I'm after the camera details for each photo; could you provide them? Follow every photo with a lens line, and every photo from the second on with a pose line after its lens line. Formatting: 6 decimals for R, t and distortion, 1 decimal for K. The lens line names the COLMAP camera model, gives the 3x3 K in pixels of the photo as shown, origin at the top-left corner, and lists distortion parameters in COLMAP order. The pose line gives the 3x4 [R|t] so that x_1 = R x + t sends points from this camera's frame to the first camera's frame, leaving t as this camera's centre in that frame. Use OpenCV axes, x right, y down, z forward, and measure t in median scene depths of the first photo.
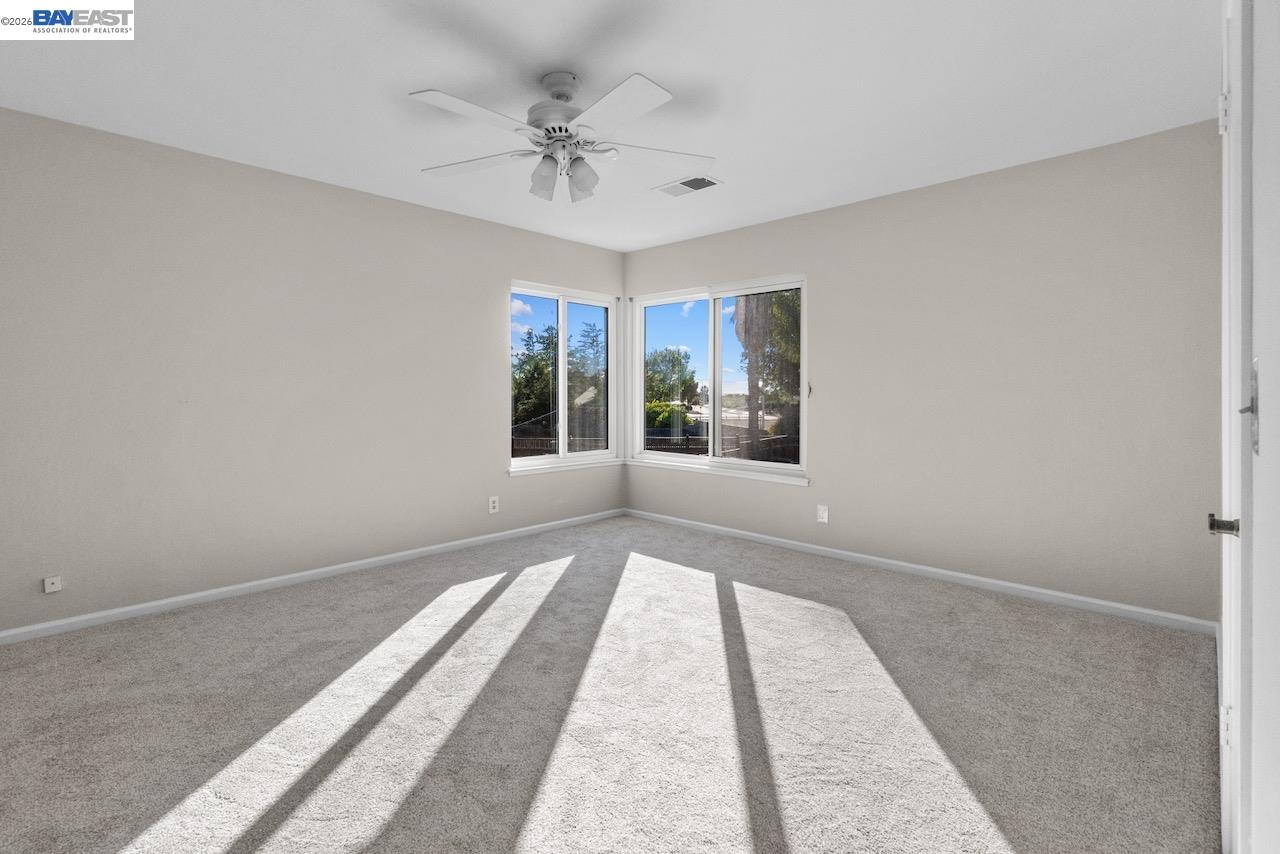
lens RADIAL K [[595.2, 0, 640.3], [0, 595.2, 388.8], [0, 0, 1]] dist [-0.000625, -0.000113]
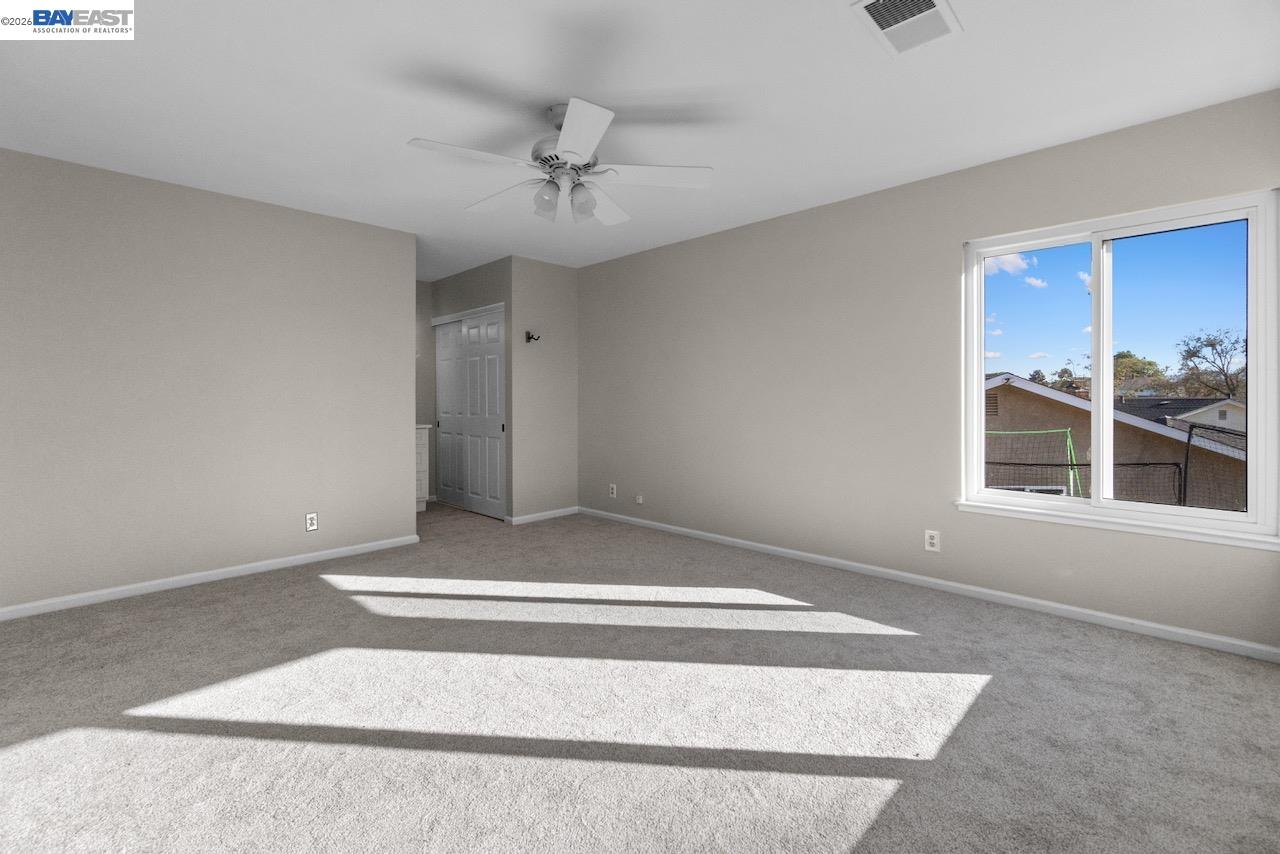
lens RADIAL K [[558.7, 0, 640.3], [0, 558.7, 405.5], [0, 0, 1]] dist [-0.058075, -0.000075]
pose [[-0.013459, 0.005886, -0.999892, 0.602895], [0.001611, 0.999982, 0.005865, 0.017694], [0.999908, -0.001532, -0.013468, 0.805791]]
